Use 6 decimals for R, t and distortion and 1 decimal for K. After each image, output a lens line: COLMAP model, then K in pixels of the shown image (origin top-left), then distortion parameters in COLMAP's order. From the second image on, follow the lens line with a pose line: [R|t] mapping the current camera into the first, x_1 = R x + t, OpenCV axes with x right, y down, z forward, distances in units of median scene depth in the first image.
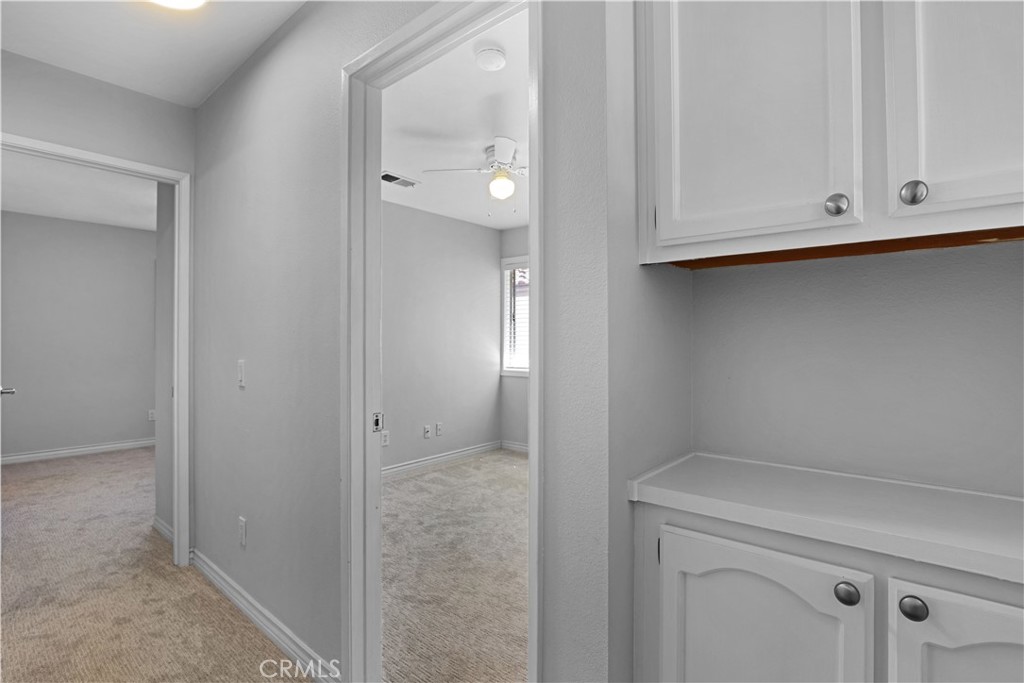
lens RADIAL K [[486.2, 0, 511.6], [0, 486.2, 339.4], [0, 0, 1]] dist [-0.030302, 0.006876]
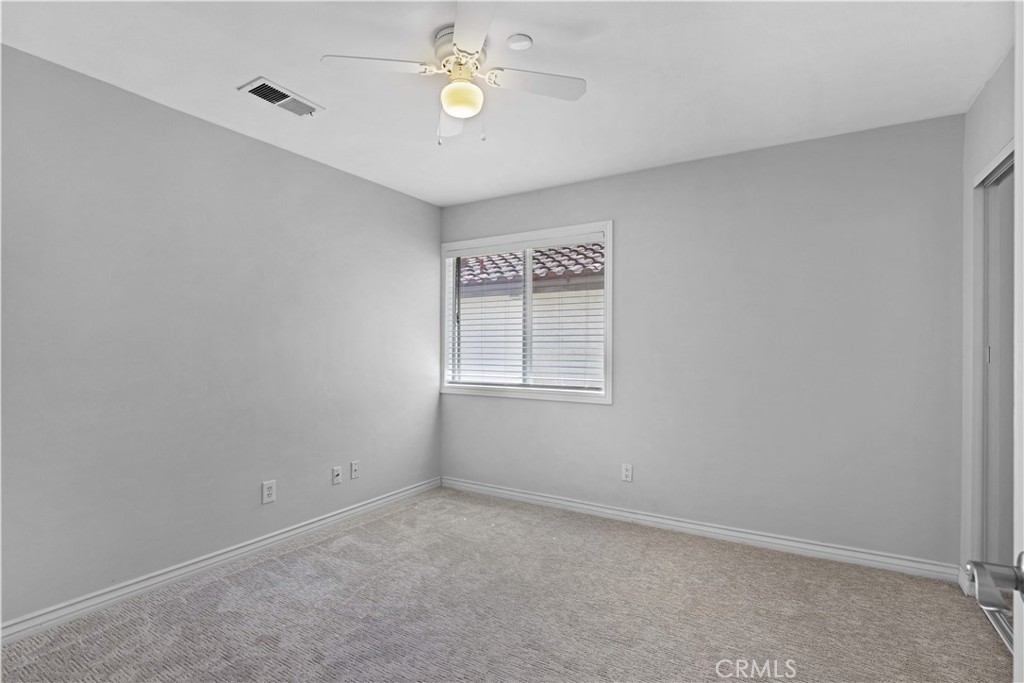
lens RADIAL K [[486.2, 0, 577.7], [0, 486.2, 343.5], [0, 0, 1]] dist [-0.030302, 0.006876]
pose [[0.961879, 0.001235, 0.273472, -0.032469], [0.000151, 0.999987, -0.005047, -0.001557], [-0.273475, 0.004896, 0.961867, 0.268167]]
